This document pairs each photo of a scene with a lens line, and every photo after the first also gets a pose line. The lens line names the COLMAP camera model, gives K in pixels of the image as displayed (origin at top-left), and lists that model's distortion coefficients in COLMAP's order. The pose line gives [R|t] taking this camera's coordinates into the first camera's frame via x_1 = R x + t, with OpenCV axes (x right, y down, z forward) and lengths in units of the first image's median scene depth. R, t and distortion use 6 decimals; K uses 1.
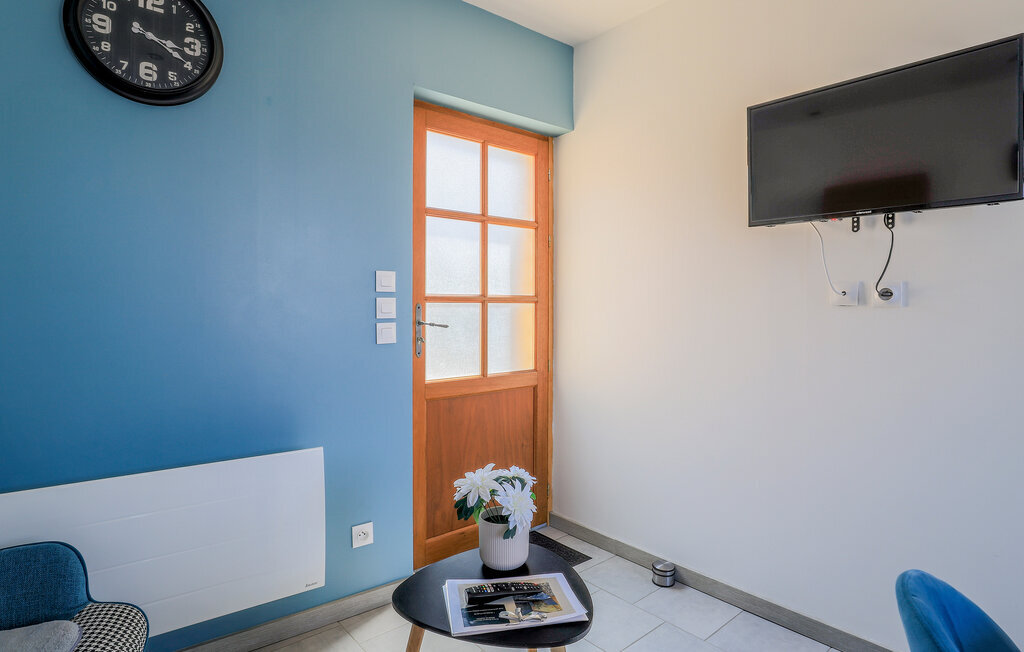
lens RADIAL K [[545.2, 0, 481.5], [0, 545.2, 304.9], [0, 0, 1]] dist [-0.001332, 0.000407]
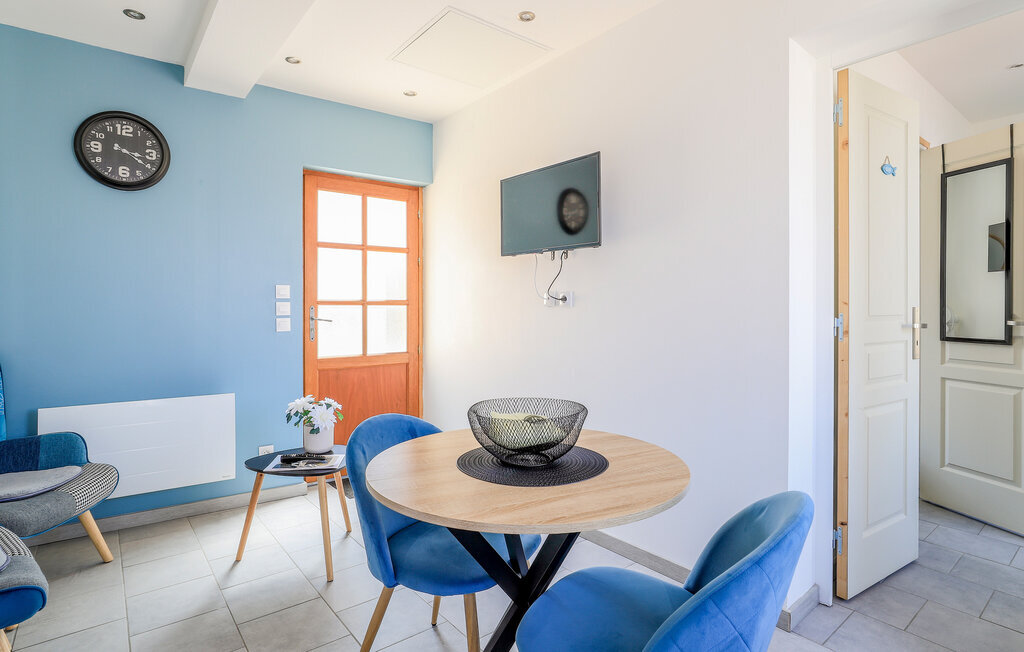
lens RADIAL K [[593.1, 0, 510.0], [0, 593.1, 308.3], [0, 0, 1]] dist [0.038065, -0.001077]
pose [[0.998299, -0.003732, -0.058177, 0.490715], [0.003901, 0.999989, 0.002788, 0.001745], [0.058166, -0.003010, 0.998302, -0.571611]]
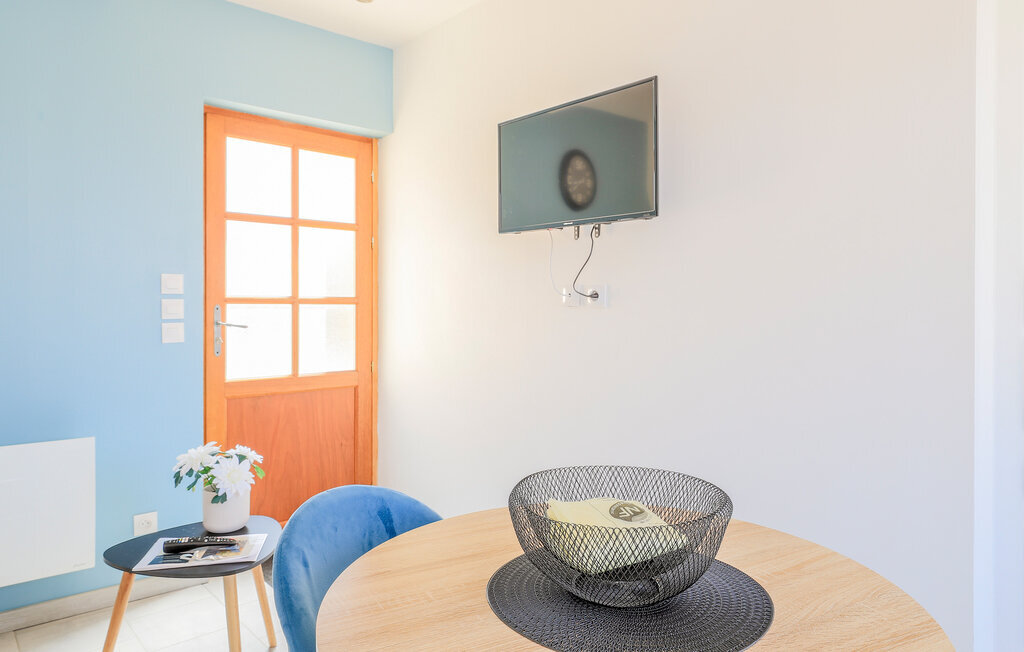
lens RADIAL K [[684.9, 0, 512.2], [0, 684.9, 312.9], [0, 0, 1]] dist [0.029359, 0.005717]
pose [[0.999816, -0.001149, 0.019148, 0.390440], [0.001033, 0.999981, 0.006052, 0.005071], [-0.019155, -0.006031, 0.999798, -0.297641]]
